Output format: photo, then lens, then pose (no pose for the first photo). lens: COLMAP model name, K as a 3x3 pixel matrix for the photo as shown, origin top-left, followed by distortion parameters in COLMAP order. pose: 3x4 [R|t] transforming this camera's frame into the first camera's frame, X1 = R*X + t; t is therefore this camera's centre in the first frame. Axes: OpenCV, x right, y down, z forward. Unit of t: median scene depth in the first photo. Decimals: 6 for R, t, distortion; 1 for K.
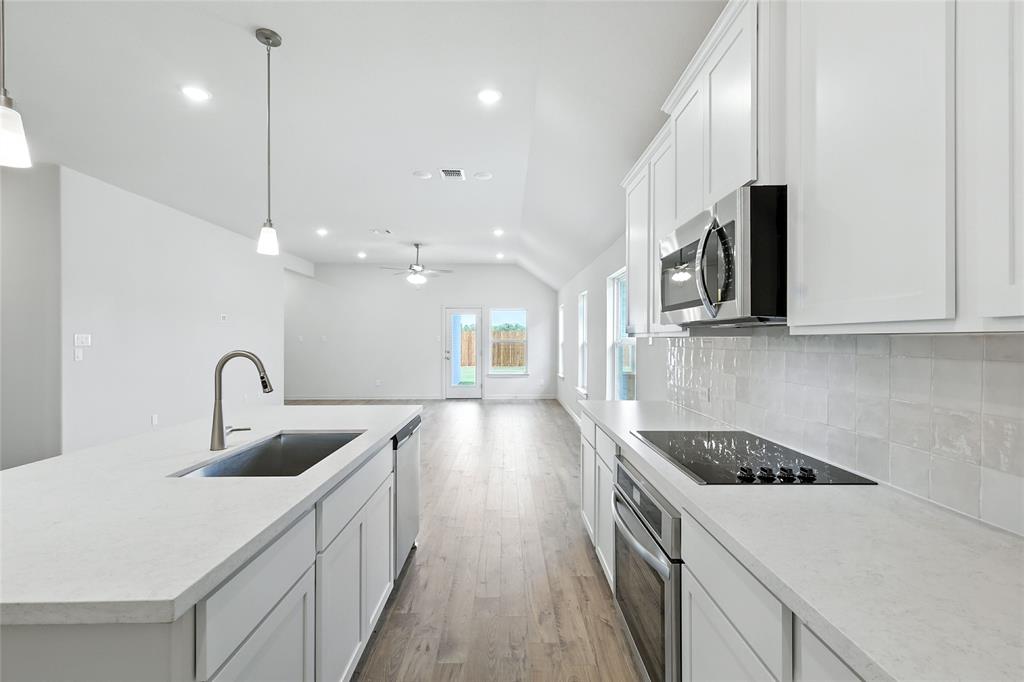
lens RADIAL K [[451.0, 0, 512.3], [0, 451.0, 339.6], [0, 0, 1]] dist [0.004348, -0.000148]
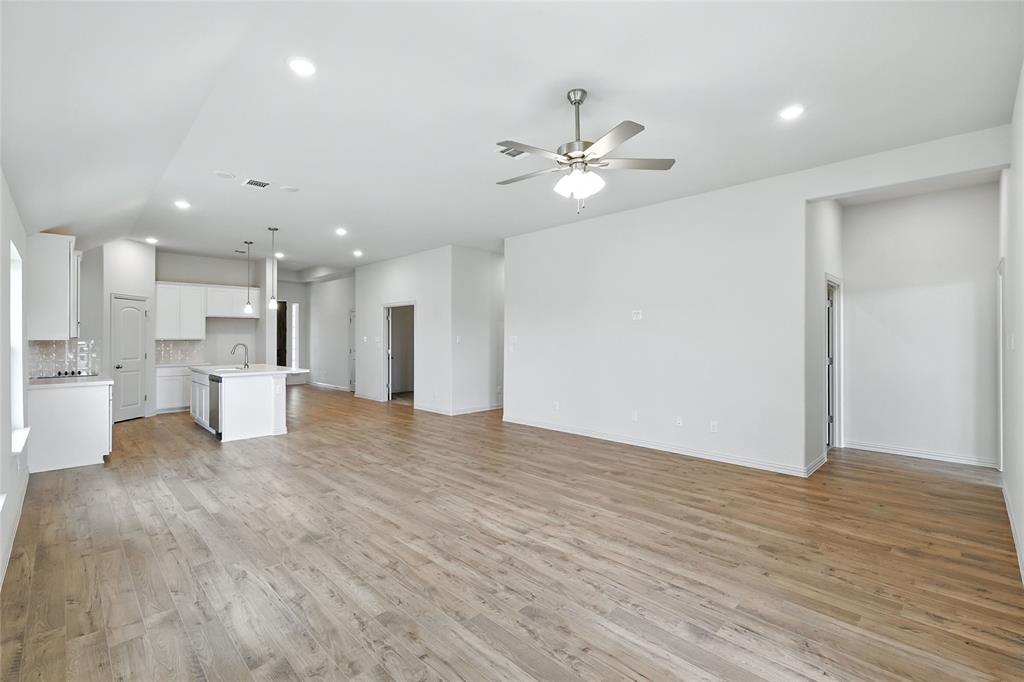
lens RADIAL K [[451.0, 0, 512.3], [0, 451.0, 339.6], [0, 0, 1]] dist [0.004348, -0.000148]
pose [[-0.721204, 0.002927, -0.692716, 0.094293], [0.000669, 0.999994, 0.003529, -0.003897], [0.692722, 0.002082, -0.721201, 1.240371]]
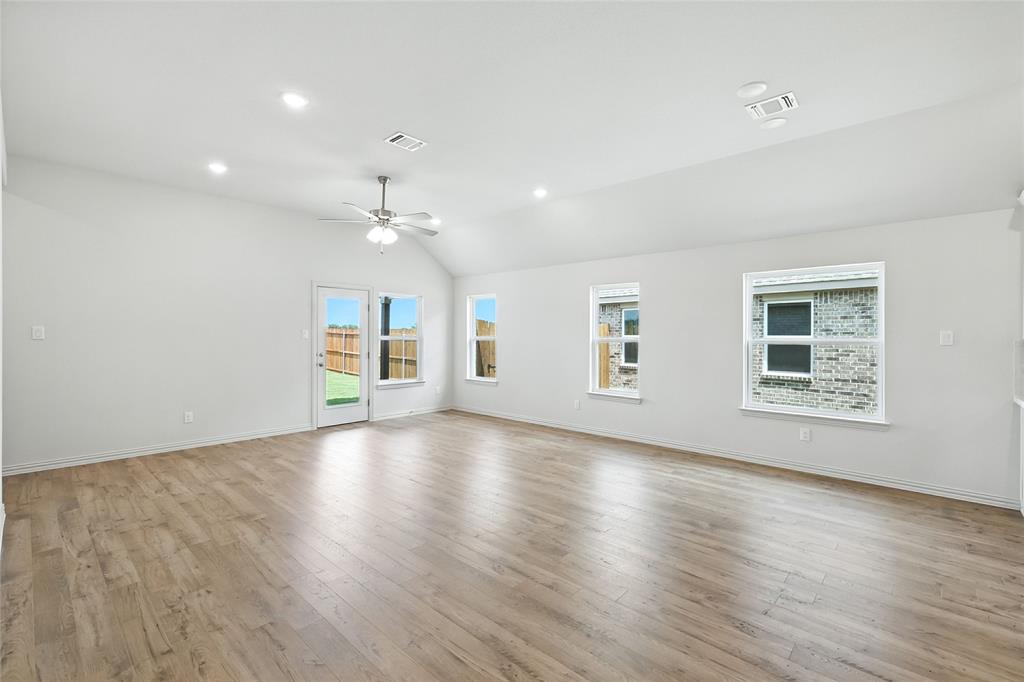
lens RADIAL K [[449.7, 0, 515.2], [0, 449.7, 334.5], [0, 0, 1]] dist [0.002655, -0.000094]
pose [[0.684577, 0.008978, 0.728885, -0.530021], [-0.006655, 0.999959, -0.006066, 0.000238], [-0.728910, -0.000698, 0.684609, 0.459086]]
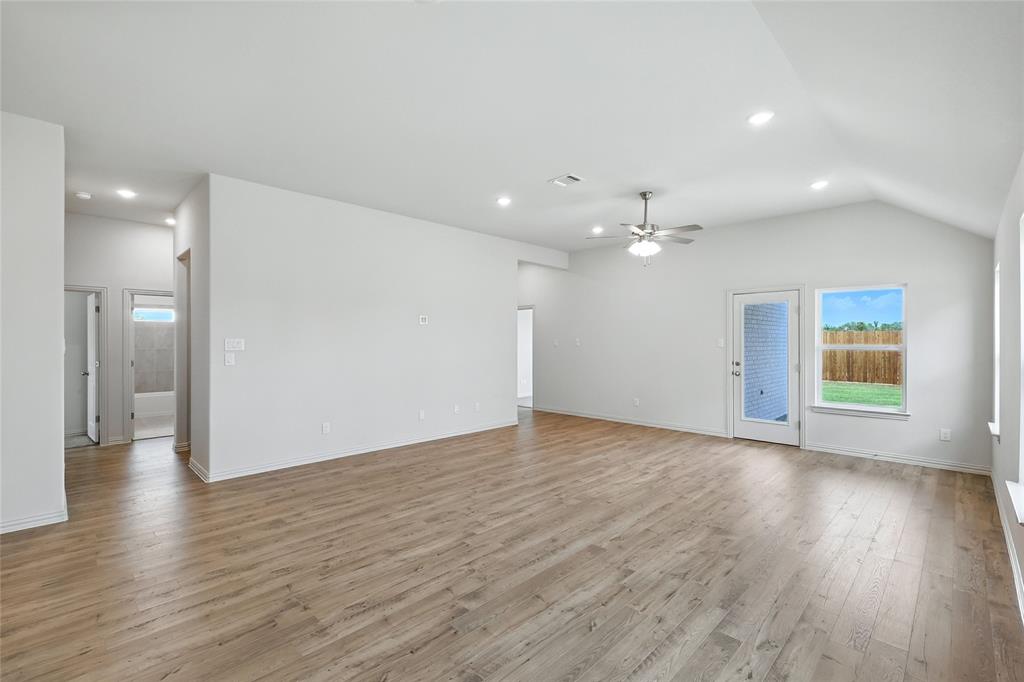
lens RADIAL K [[451.0, 0, 512.3], [0, 451.0, 339.6], [0, 0, 1]] dist [0.004348, -0.000148]
pose [[0.698803, -0.002157, -0.715311, 0.111387], [-0.001720, 0.999987, -0.004695, -0.003596], [0.715312, 0.004511, 0.698790, 0.426607]]
